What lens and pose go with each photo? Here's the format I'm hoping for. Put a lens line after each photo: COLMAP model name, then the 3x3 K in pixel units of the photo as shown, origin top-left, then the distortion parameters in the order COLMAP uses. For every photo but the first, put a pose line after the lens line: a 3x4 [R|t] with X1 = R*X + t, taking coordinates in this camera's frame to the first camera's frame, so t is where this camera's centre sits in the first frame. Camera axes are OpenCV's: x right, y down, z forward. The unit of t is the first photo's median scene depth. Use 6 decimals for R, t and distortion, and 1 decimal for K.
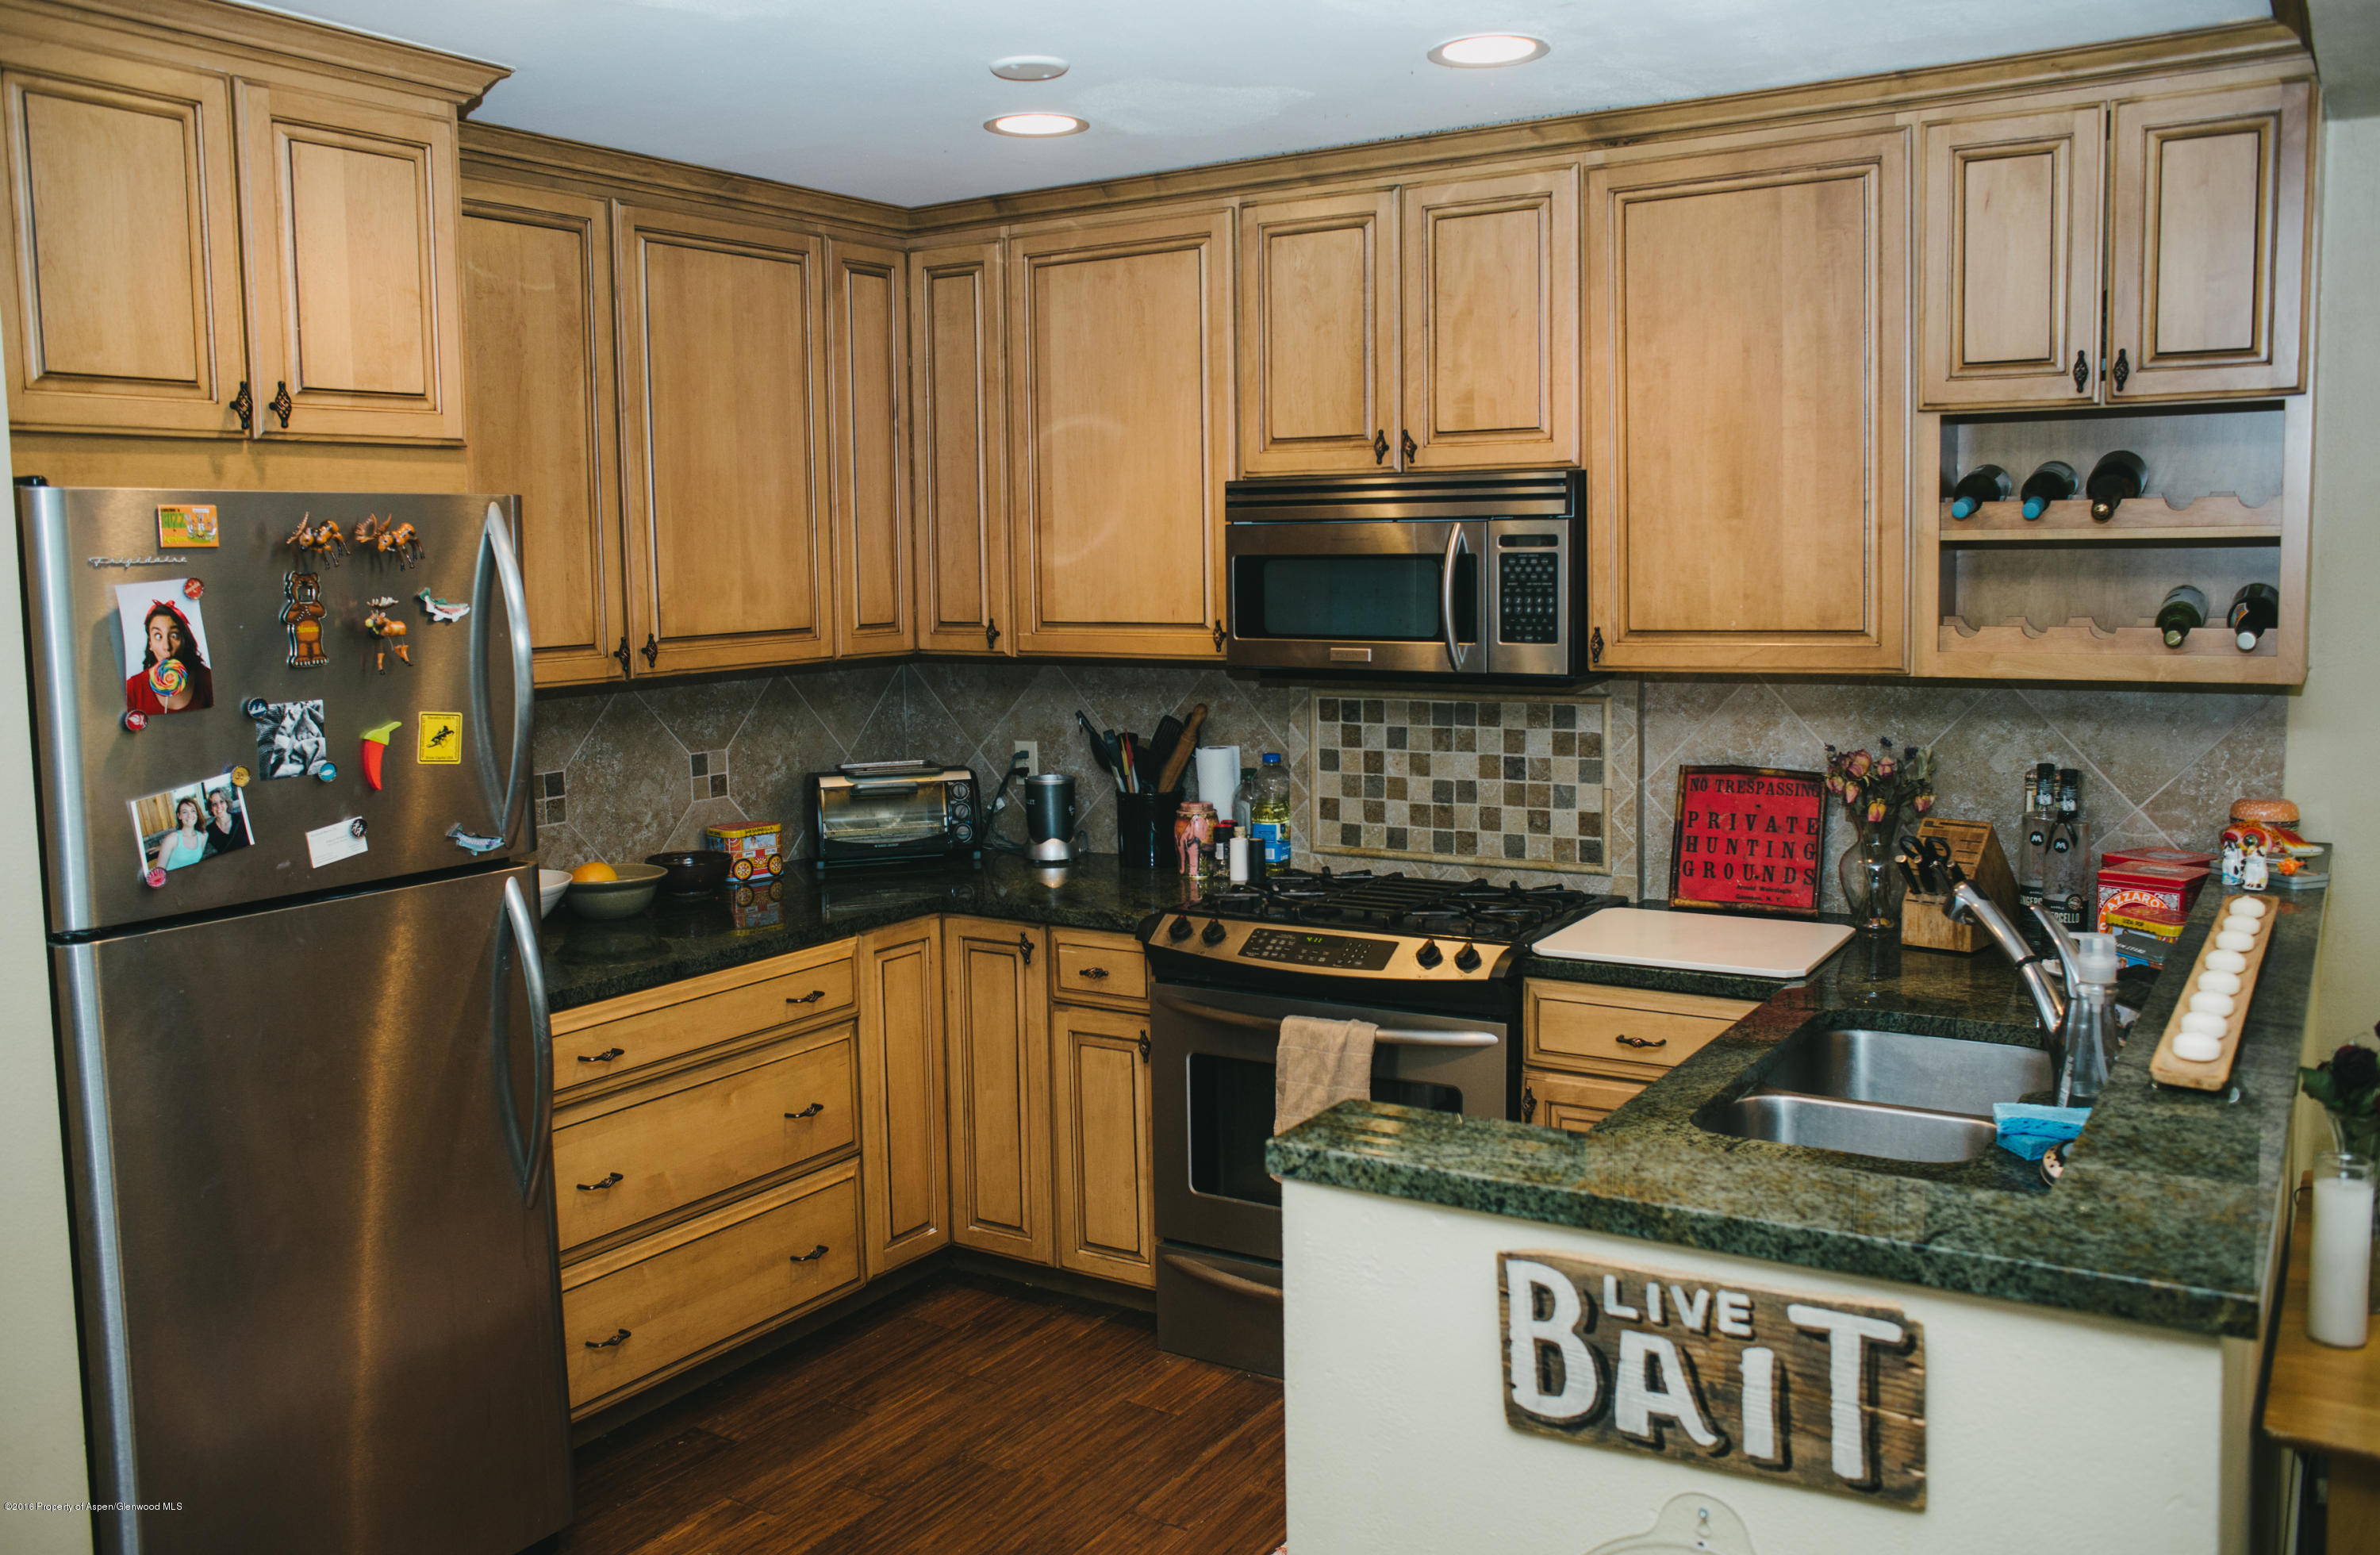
lens RADIAL K [[1980.3, 0, 1189.4], [0, 1980.3, 699.4], [0, 0, 1]] dist [0.006392, 0.005860]
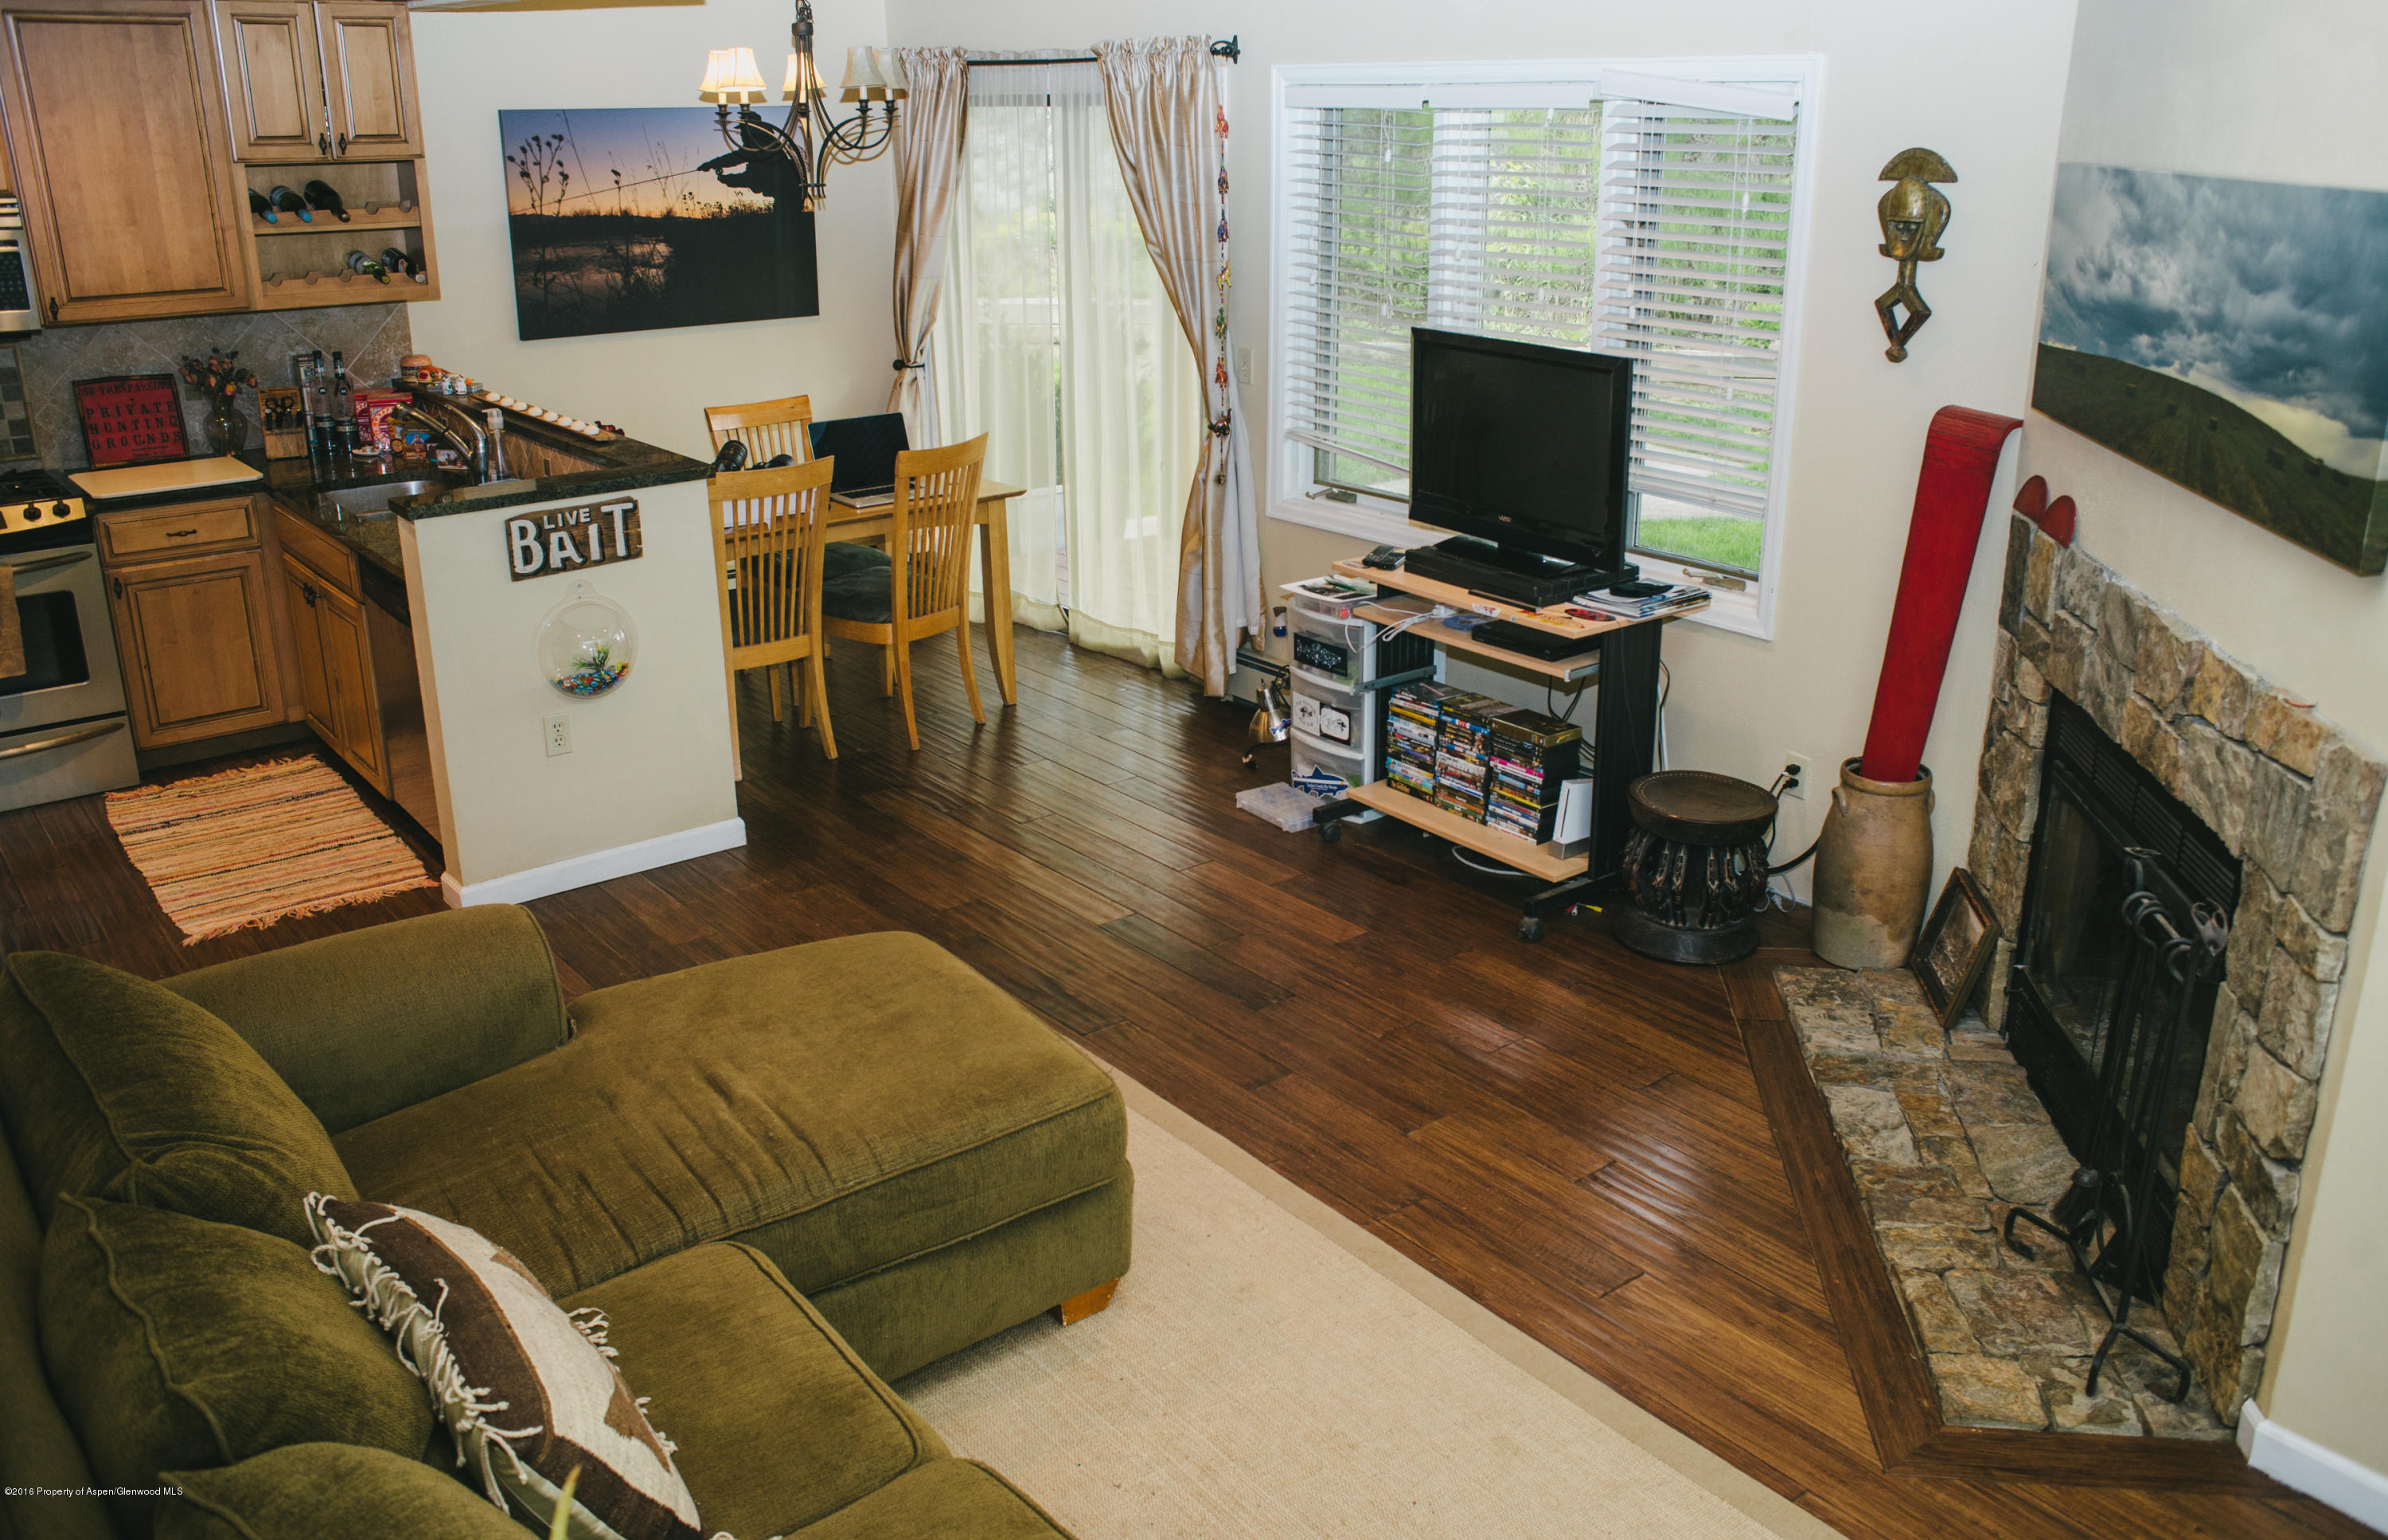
lens RADIAL K [[1955.9, 0, 1194.0], [0, 1955.9, 770.0], [0, 0, 1]] dist [0.002703, 0.004016]
pose [[0.357307, -0.297719, 0.885266, -2.150618], [0.079939, 0.954105, 0.288605, -0.120295], [-0.930560, -0.032353, 0.364708, -1.004947]]
